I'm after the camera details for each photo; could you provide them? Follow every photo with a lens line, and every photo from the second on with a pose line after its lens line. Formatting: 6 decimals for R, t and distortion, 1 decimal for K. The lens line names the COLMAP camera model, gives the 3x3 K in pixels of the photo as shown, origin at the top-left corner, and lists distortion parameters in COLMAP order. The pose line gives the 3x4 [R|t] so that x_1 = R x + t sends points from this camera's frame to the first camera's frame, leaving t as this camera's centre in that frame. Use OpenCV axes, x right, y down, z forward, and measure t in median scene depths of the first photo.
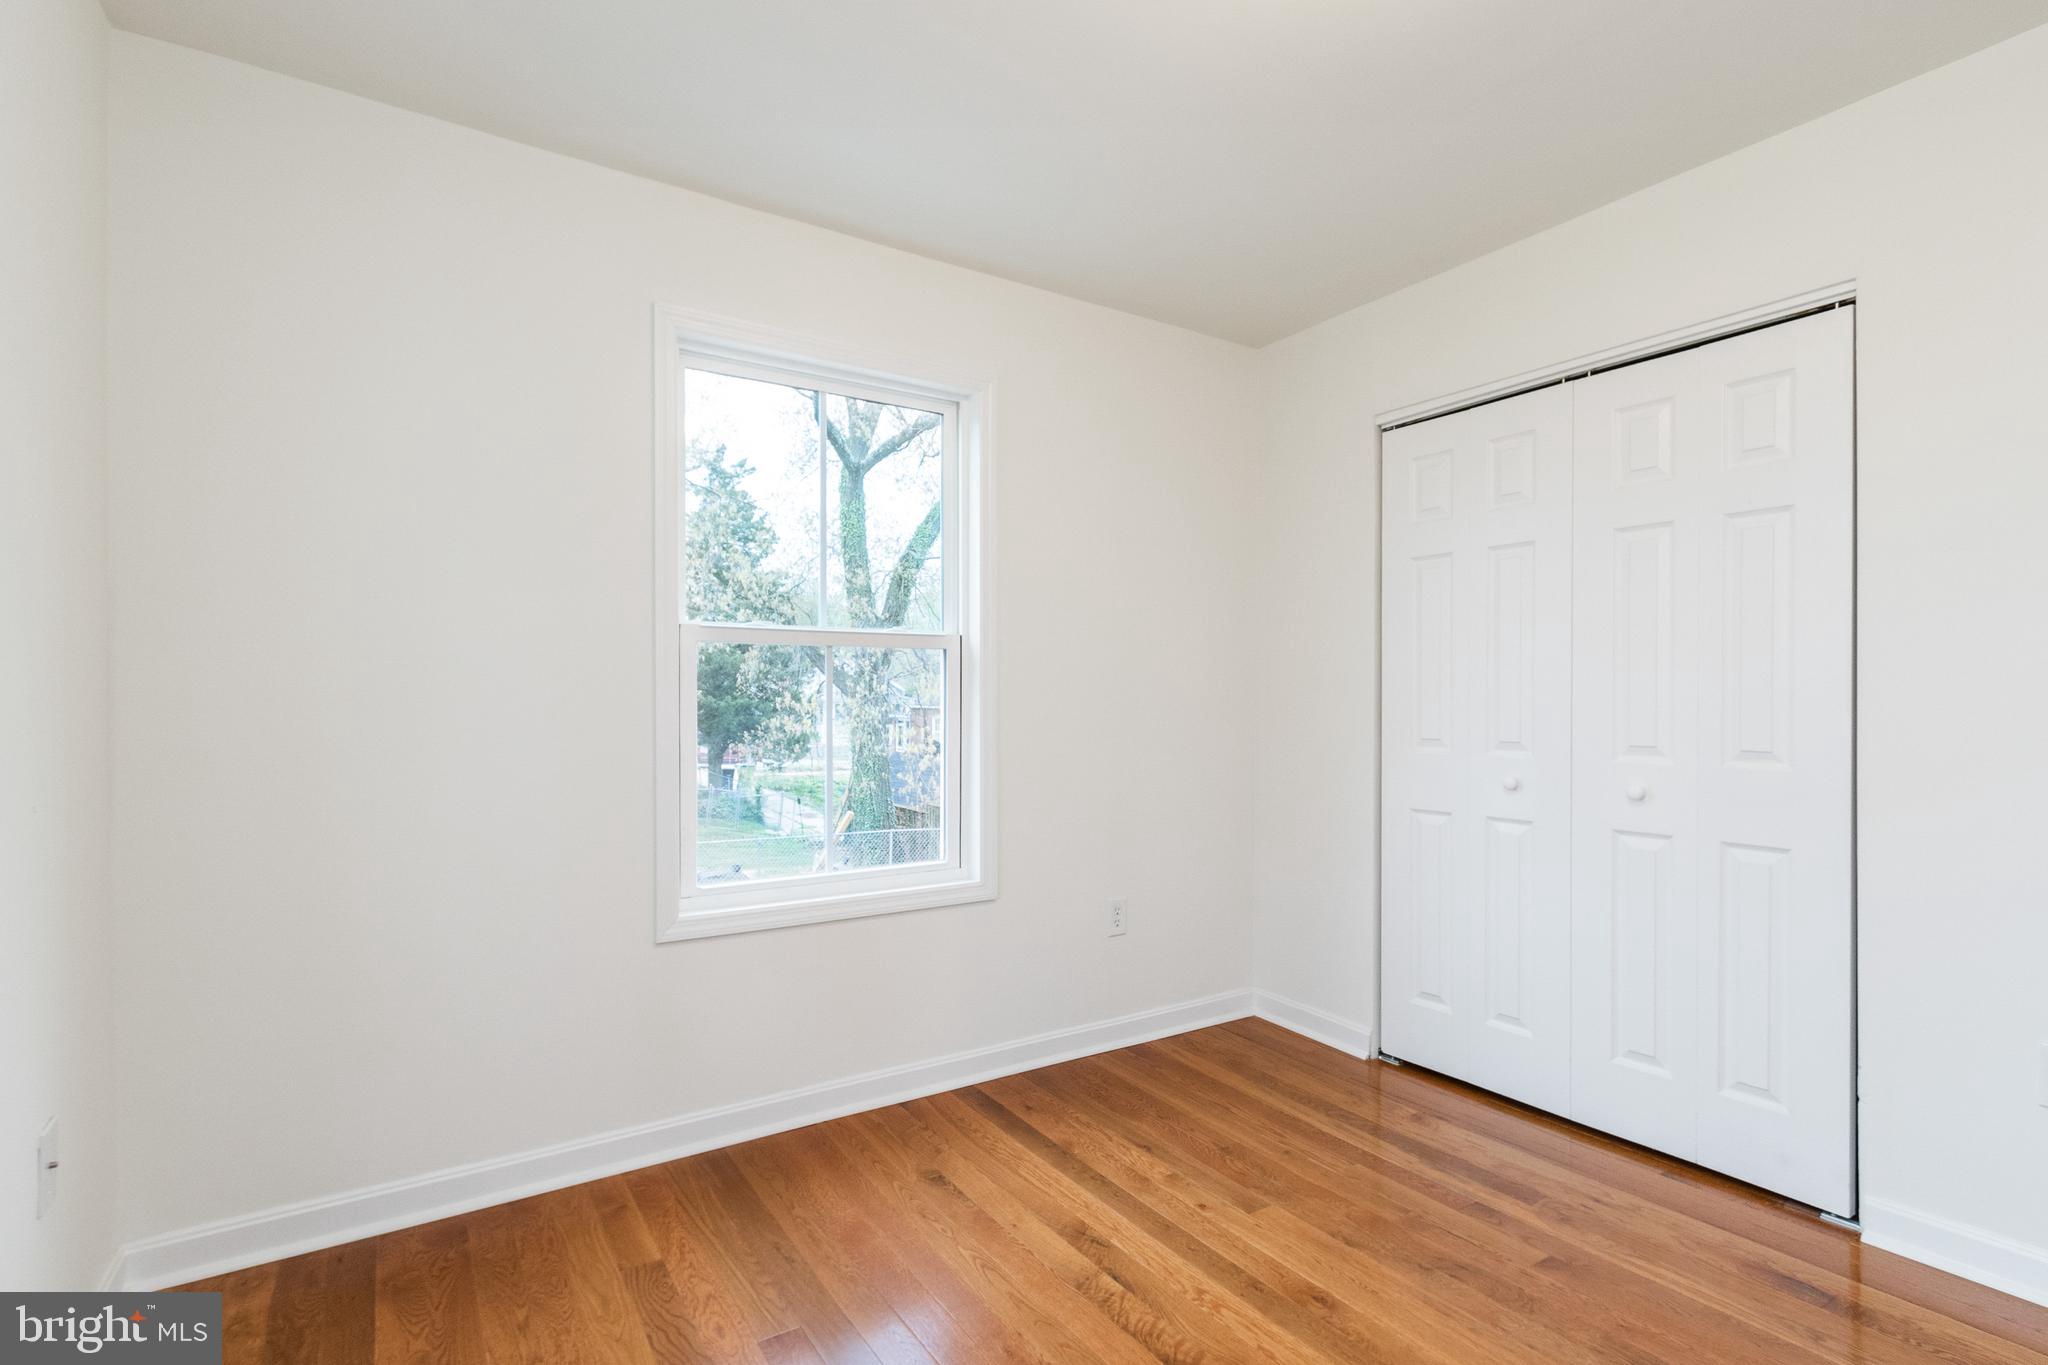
lens RADIAL K [[977.2, 0, 990.9], [0, 977.2, 694.4], [0, 0, 1]] dist [0.001281, 0.001295]
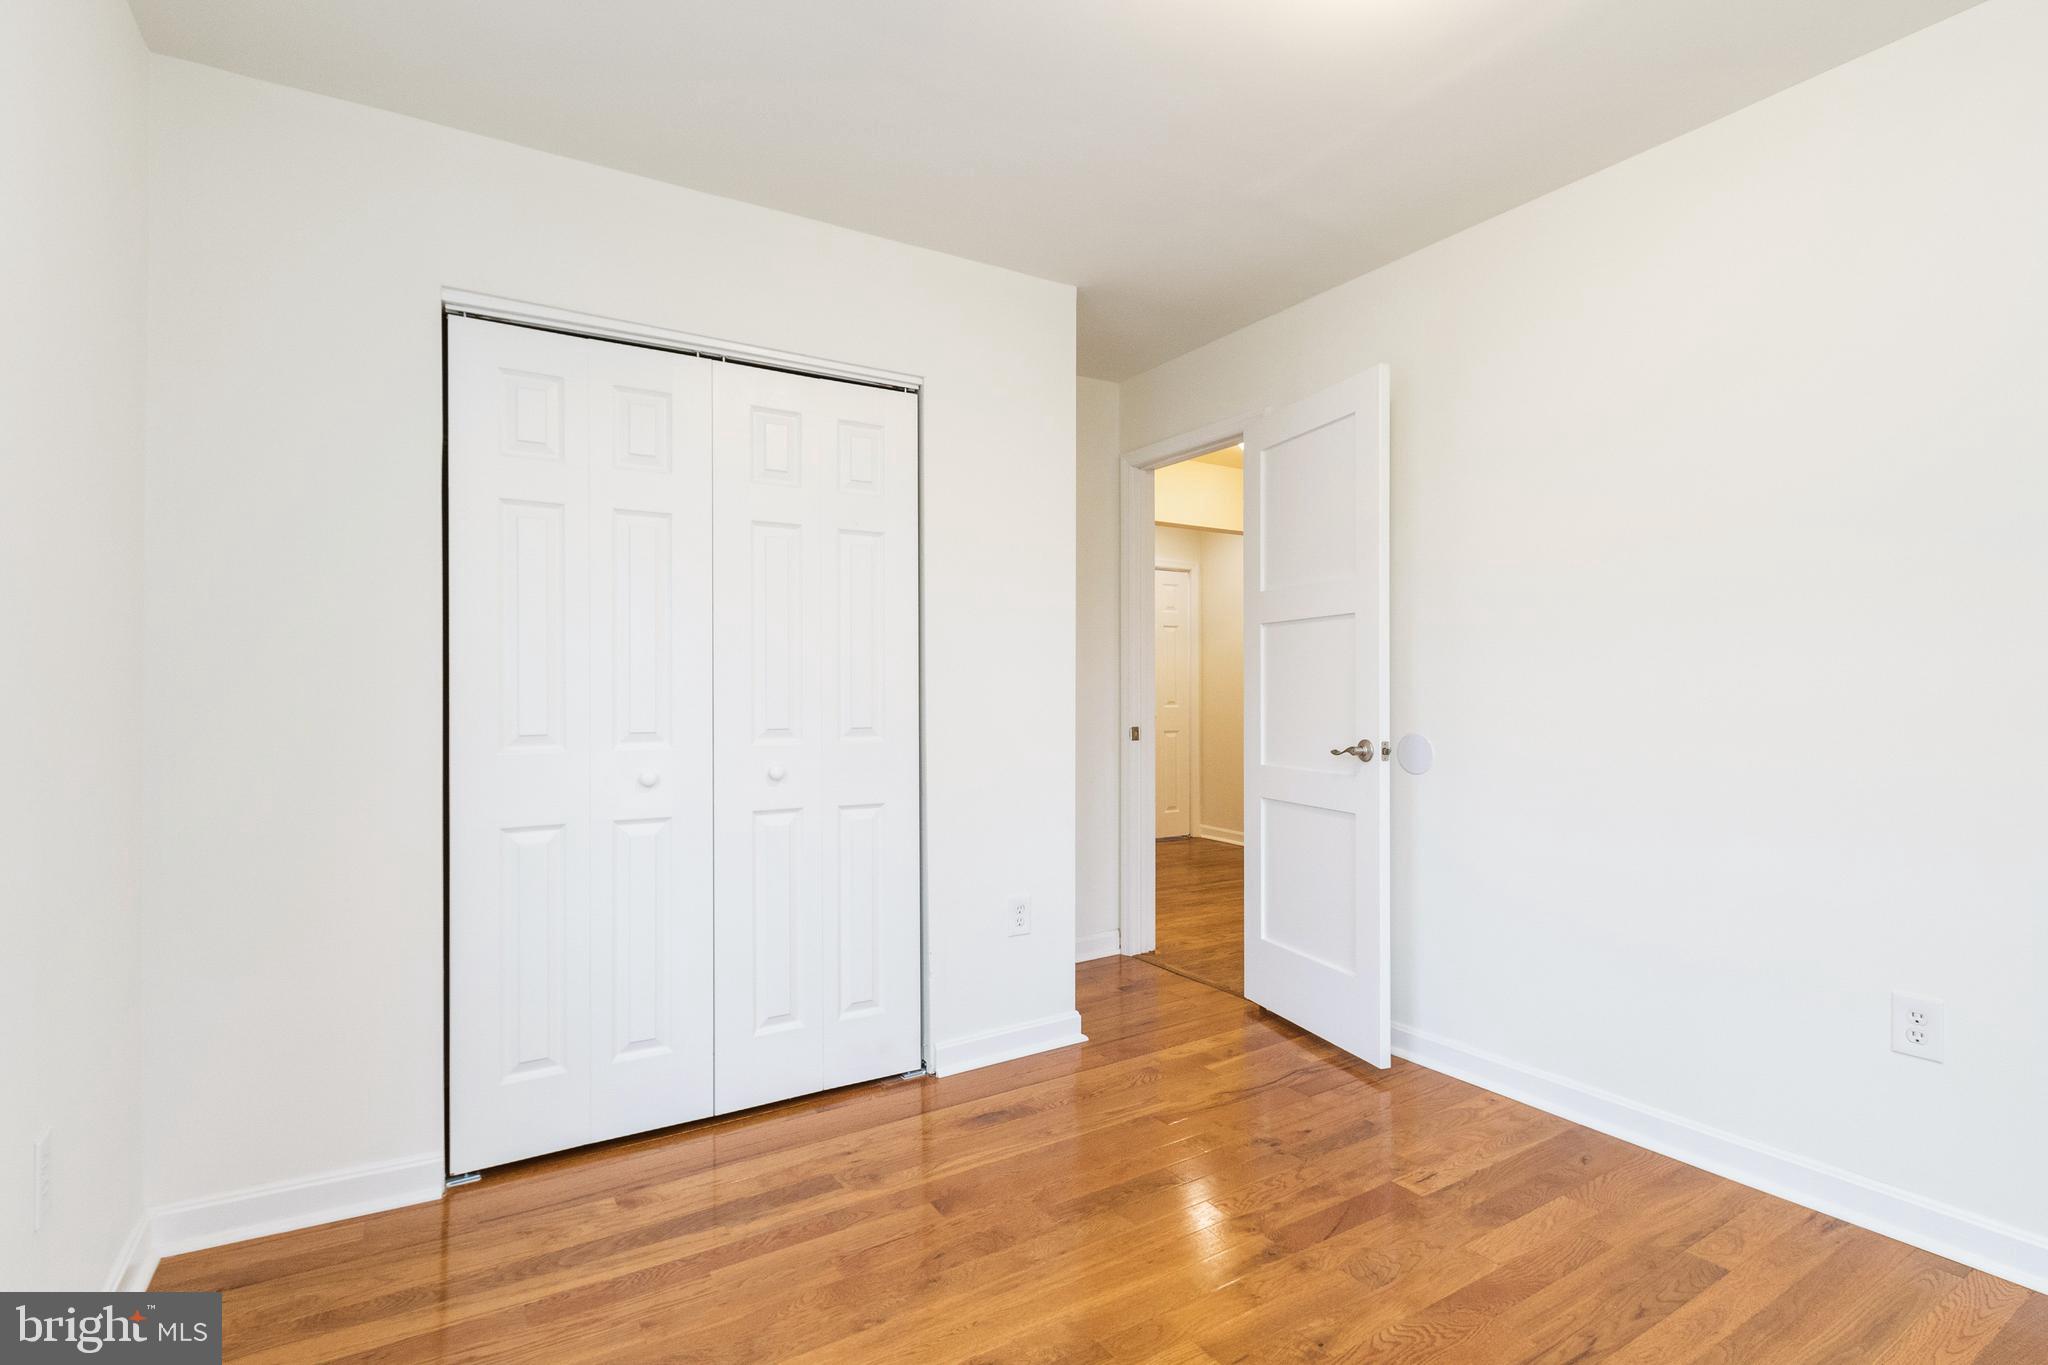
lens RADIAL K [[977.2, 0, 1020.5], [0, 977.2, 691.7], [0, 0, 1]] dist [0.001281, 0.001295]
pose [[-0.003697, 0.002932, 0.999989, -0.403110], [0.000324, 0.999996, -0.002931, 0.015566], [-0.999993, 0.000313, -0.003698, 0.733810]]
